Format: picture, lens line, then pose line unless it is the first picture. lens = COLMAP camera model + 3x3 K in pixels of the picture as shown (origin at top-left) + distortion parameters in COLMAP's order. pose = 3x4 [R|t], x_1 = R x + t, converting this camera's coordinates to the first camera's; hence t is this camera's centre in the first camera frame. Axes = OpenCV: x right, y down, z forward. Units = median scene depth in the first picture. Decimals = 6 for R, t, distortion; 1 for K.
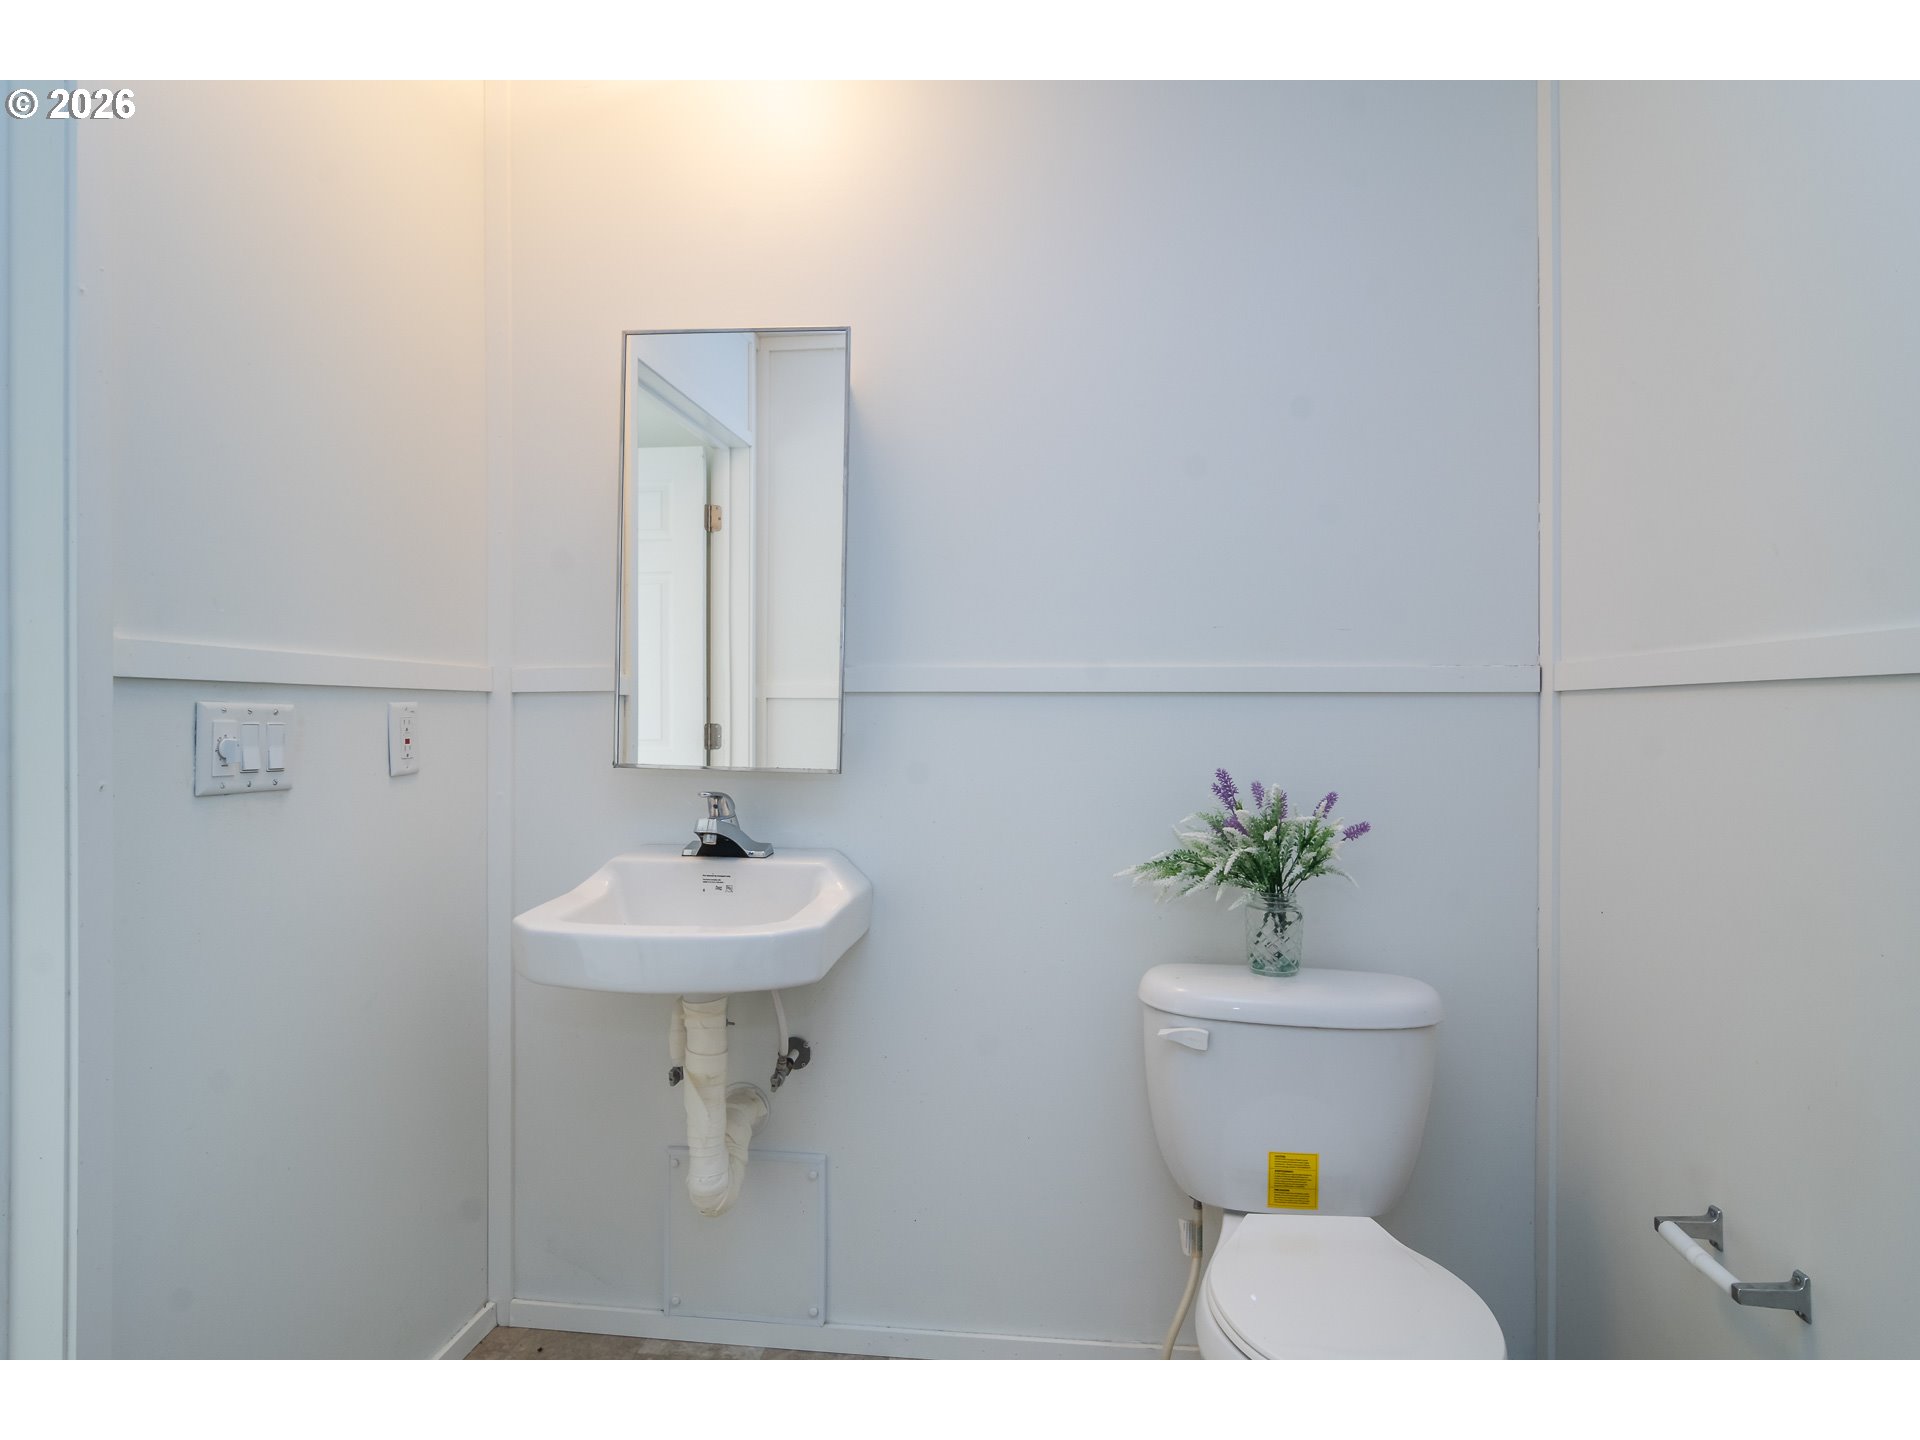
lens RADIAL K [[1030.4, 0, 957.0], [0, 1030.4, 726.9], [0, 0, 1]] dist [0.003304, 0.001646]
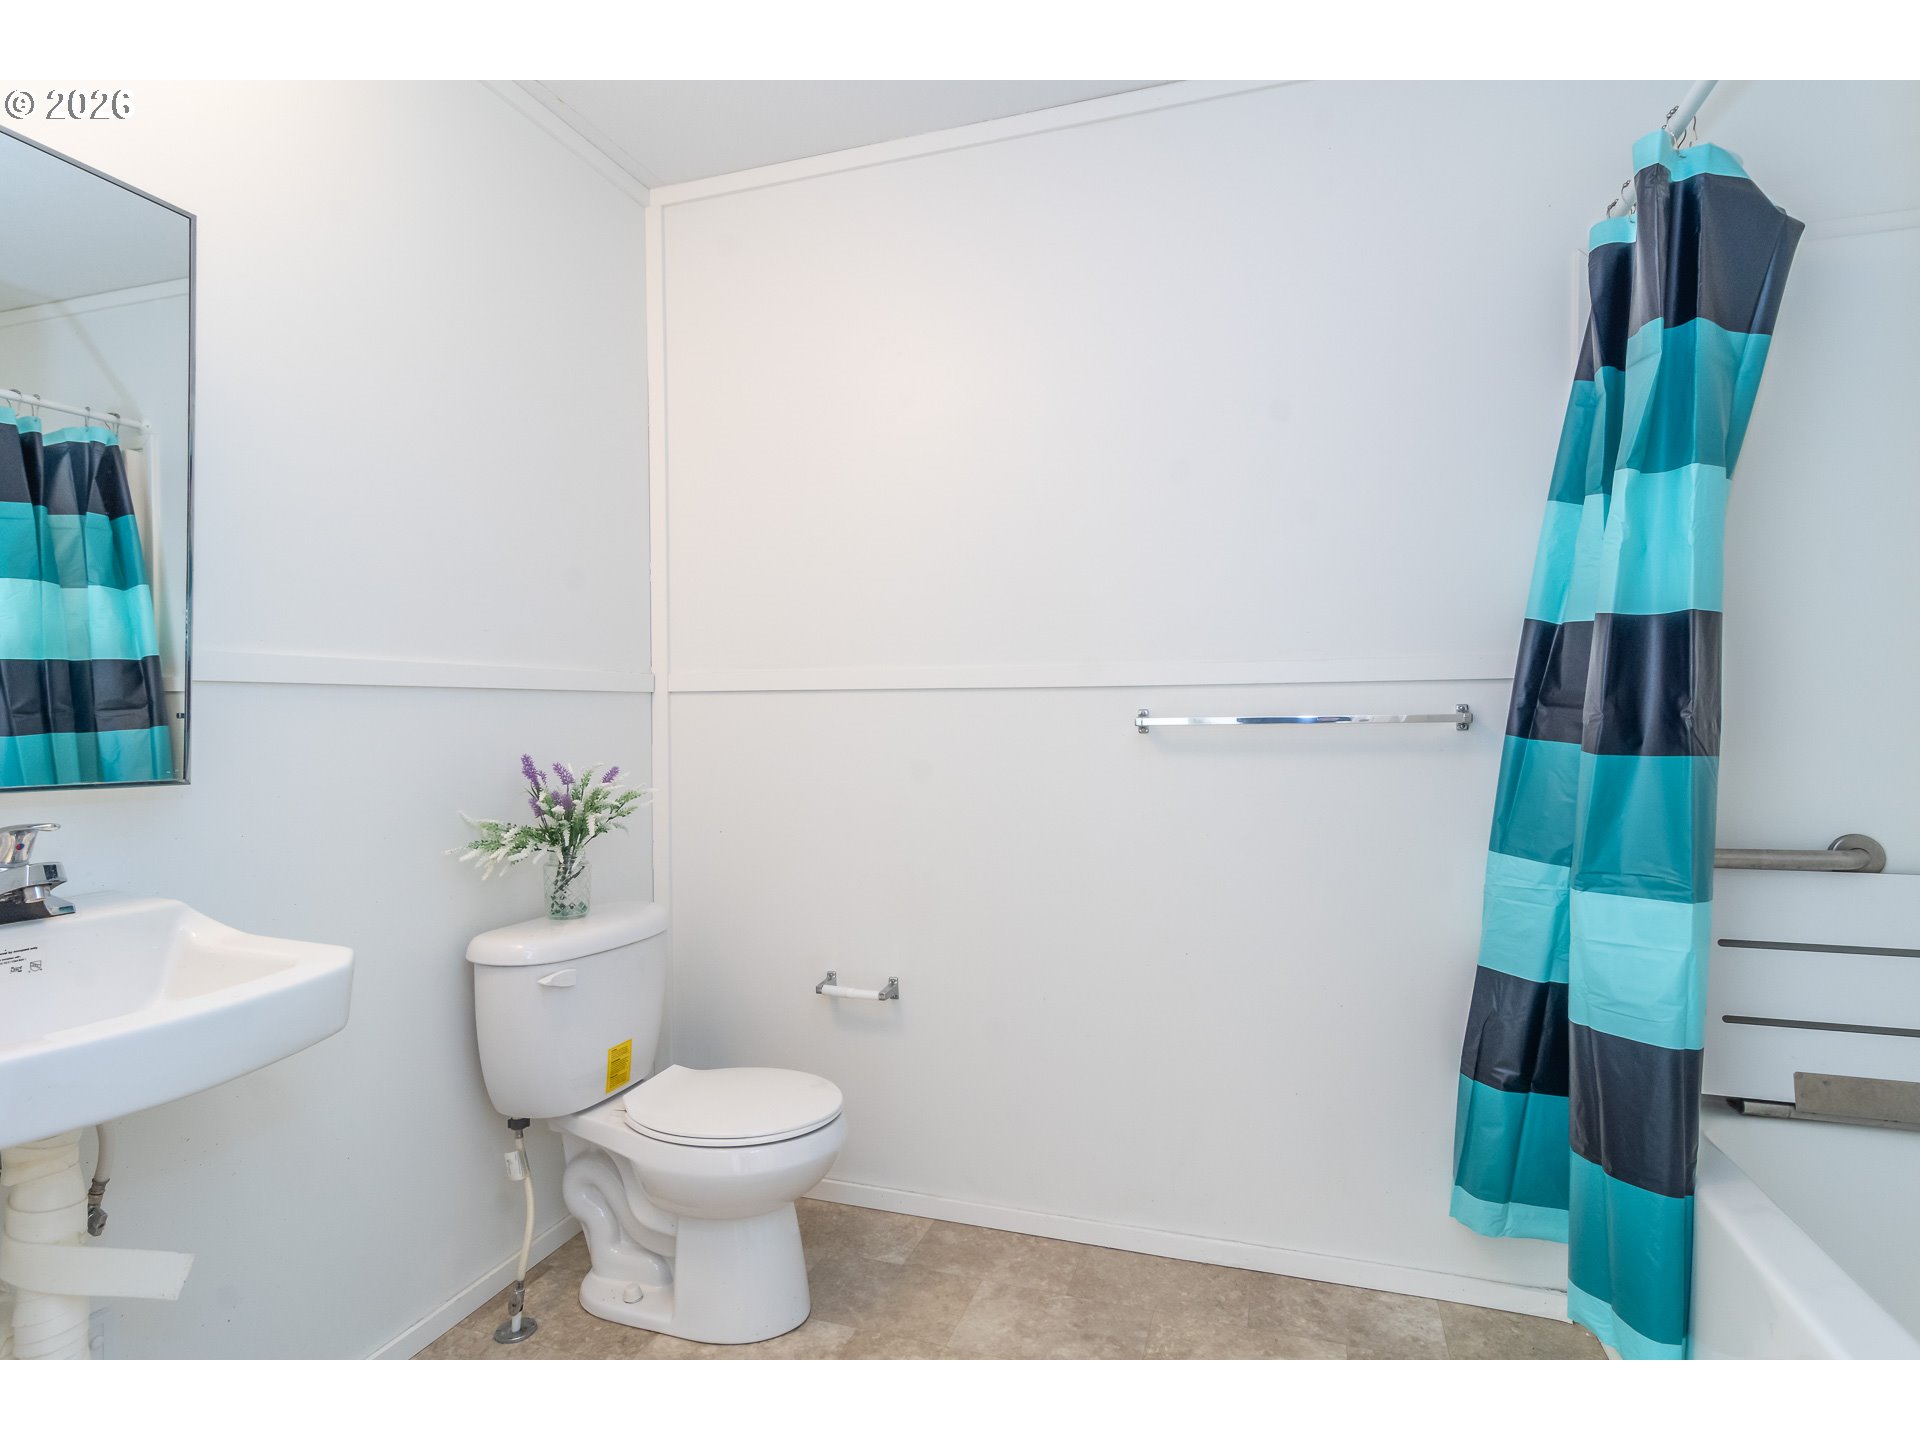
lens RADIAL K [[1030.4, 0, 956.0], [0, 1030.4, 720.4], [0, 0, 1]] dist [0.003304, 0.001646]
pose [[0.221237, -0.013267, 0.975130, -0.777940], [0.009316, 0.999891, 0.011490, -0.006876], [-0.975175, 0.006542, 0.221337, 0.269637]]
